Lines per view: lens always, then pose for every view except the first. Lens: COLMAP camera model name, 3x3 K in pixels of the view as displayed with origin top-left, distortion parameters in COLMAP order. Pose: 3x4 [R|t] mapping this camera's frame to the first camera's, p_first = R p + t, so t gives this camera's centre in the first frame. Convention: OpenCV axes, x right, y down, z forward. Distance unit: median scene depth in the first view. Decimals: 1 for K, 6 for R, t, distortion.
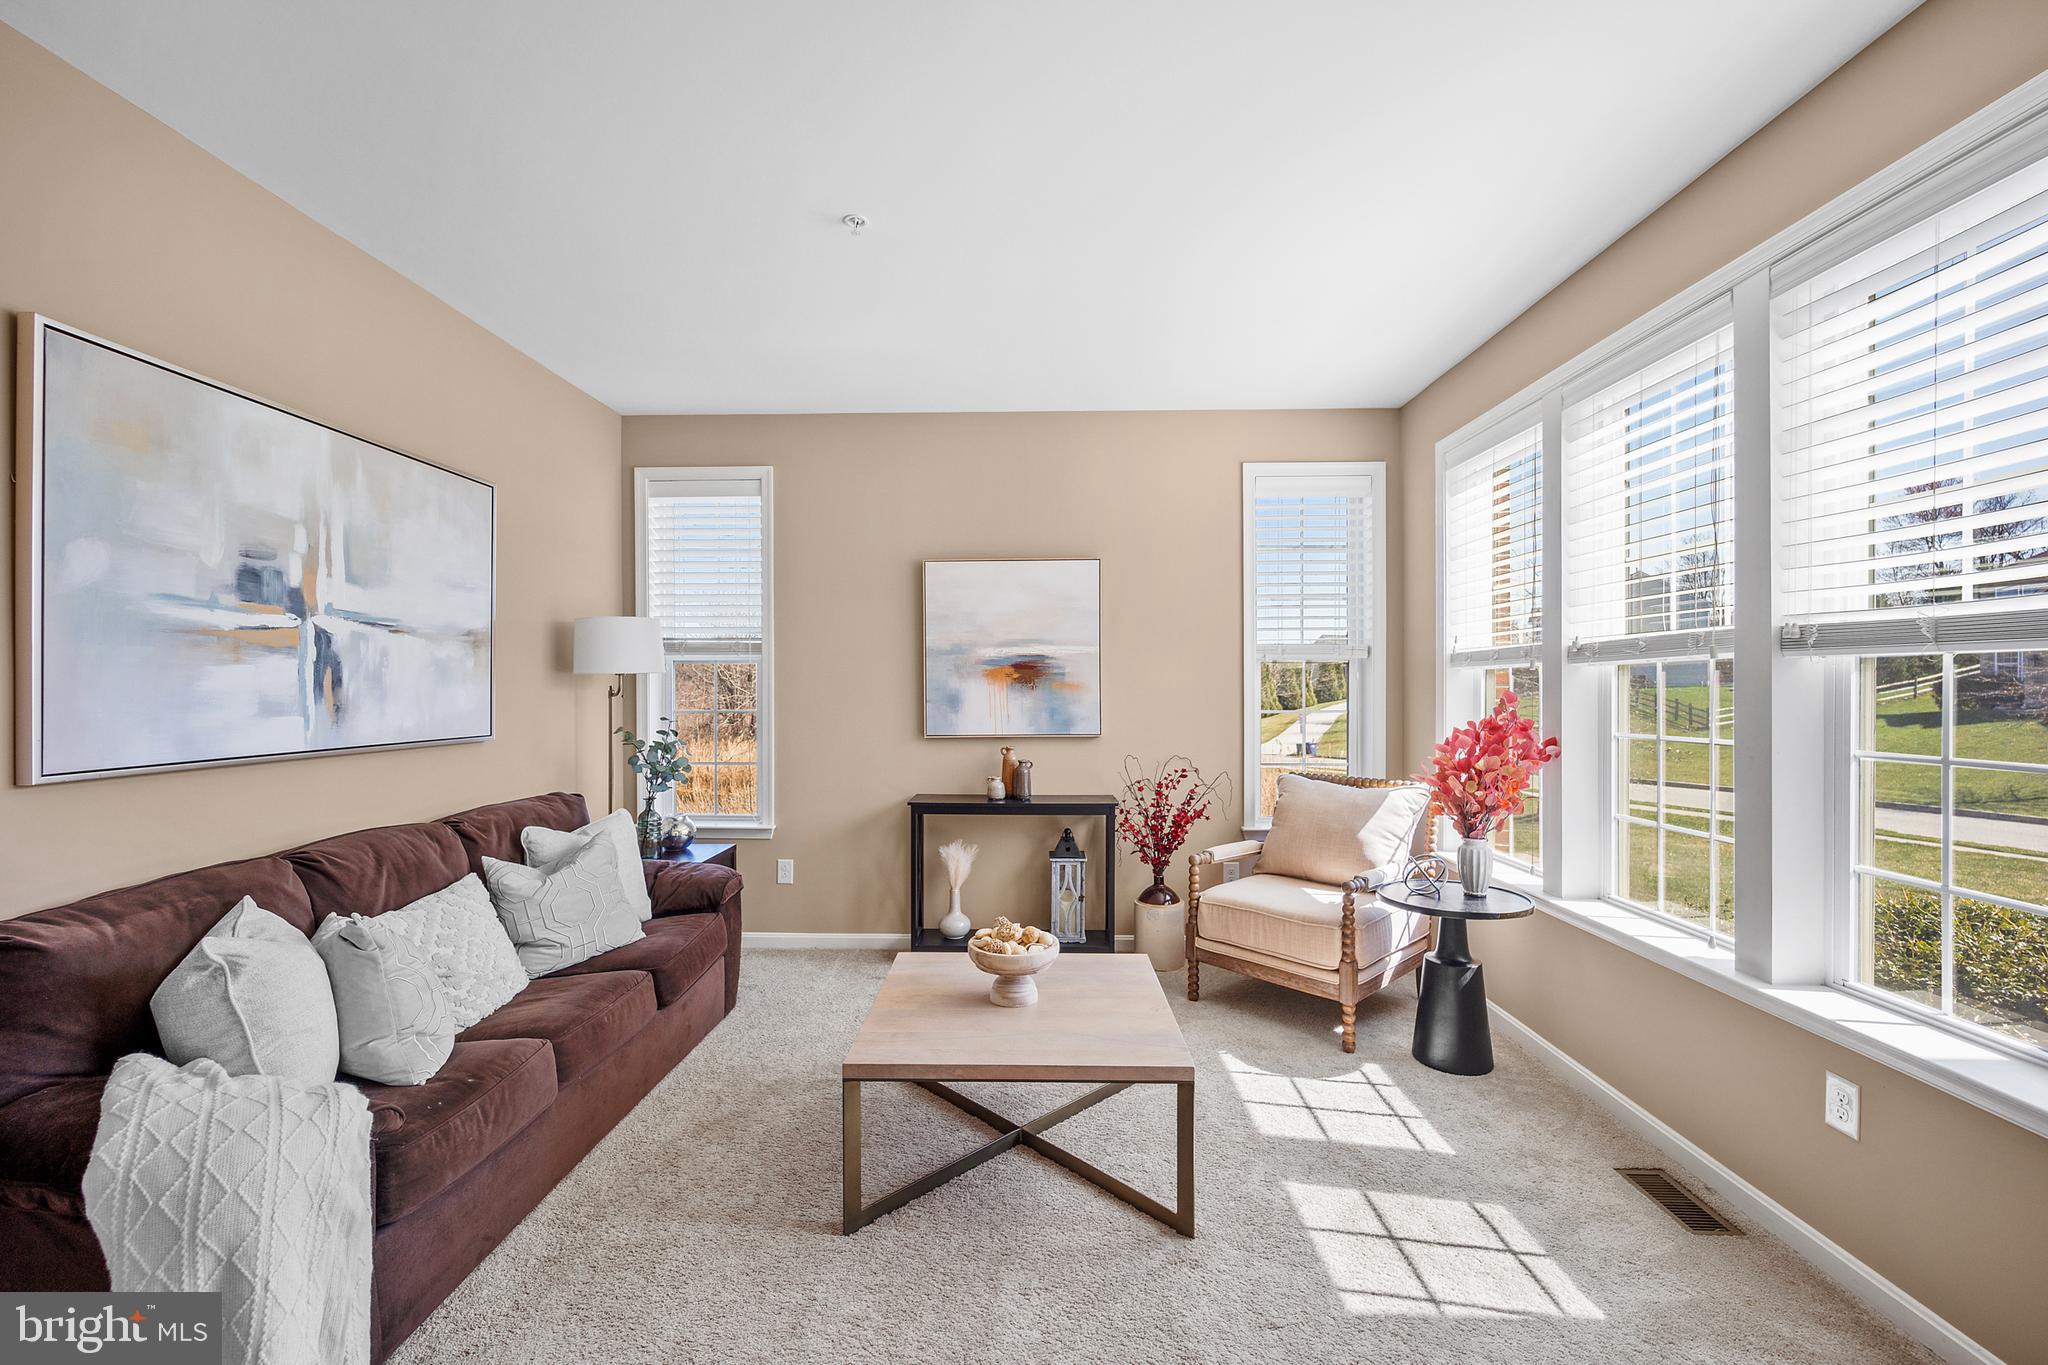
lens RADIAL K [[843.8, 0, 1018.5], [0, 843.8, 683.0], [0, 0, 1]] dist [-0.019296, 0.002820]
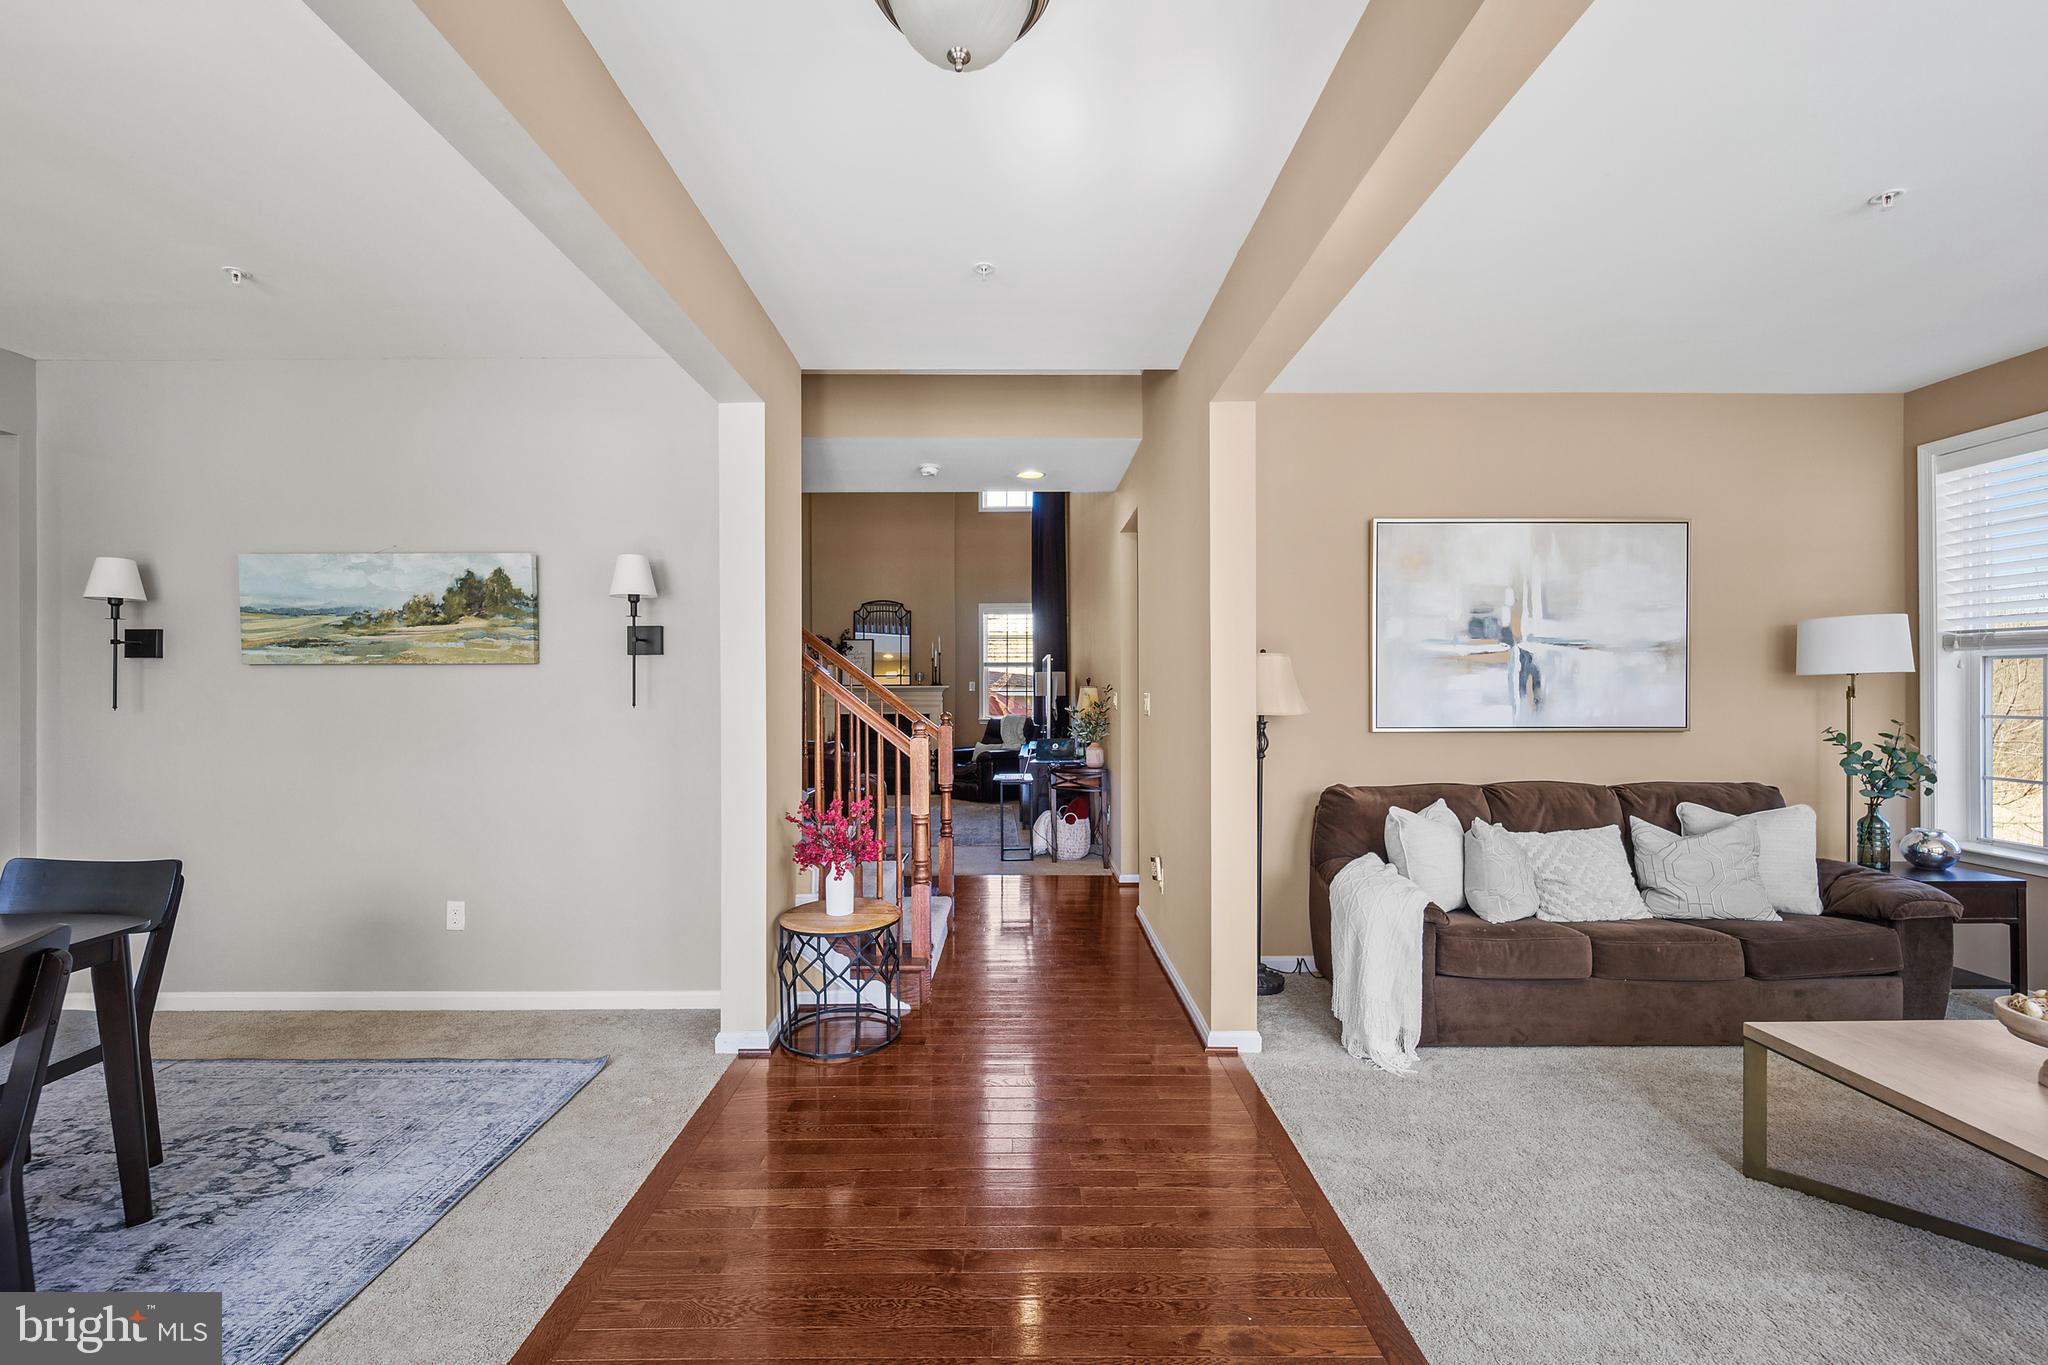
lens RADIAL K [[843.8, 0, 1024.8], [0, 843.8, 694.6], [0, 0, 1]] dist [-0.019296, 0.002820]
pose [[0.031739, 0.013418, -0.999406, 0.611836], [0.006248, 0.999888, 0.013623, -0.007910], [0.999477, -0.006677, 0.031651, -0.000251]]
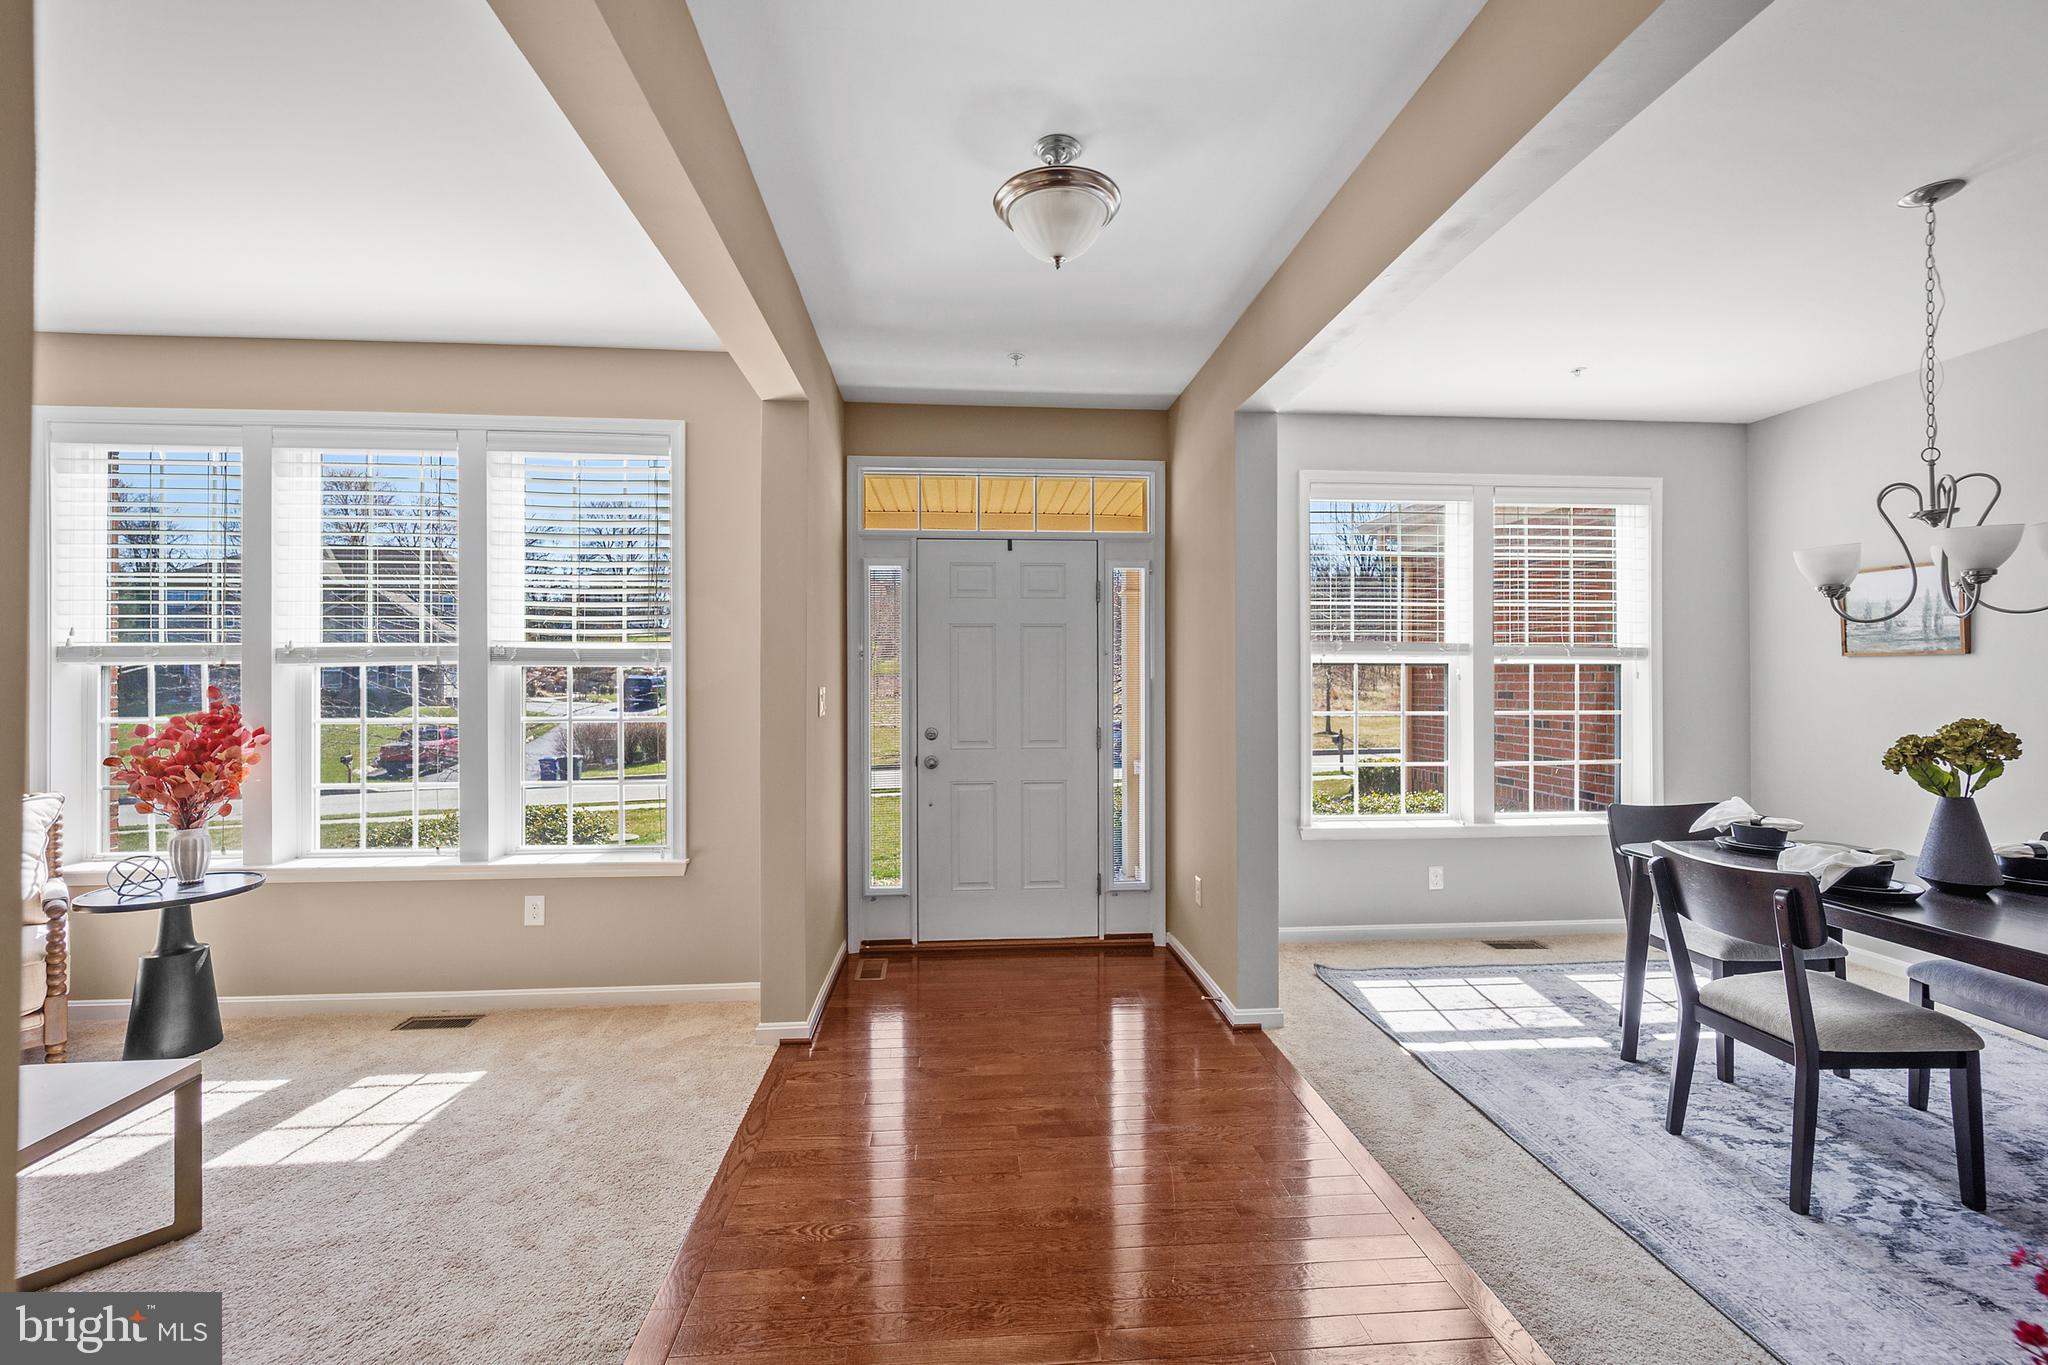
lens RADIAL K [[843.8, 0, 1008.0], [0, 843.8, 670.3], [0, 0, 1]] dist [-0.019296, 0.002820]
pose [[-0.106746, 0.013725, 0.994192, -0.644799], [-0.003945, 0.999891, -0.014227, -0.002073], [-0.994279, -0.005441, -0.106680, 0.099854]]
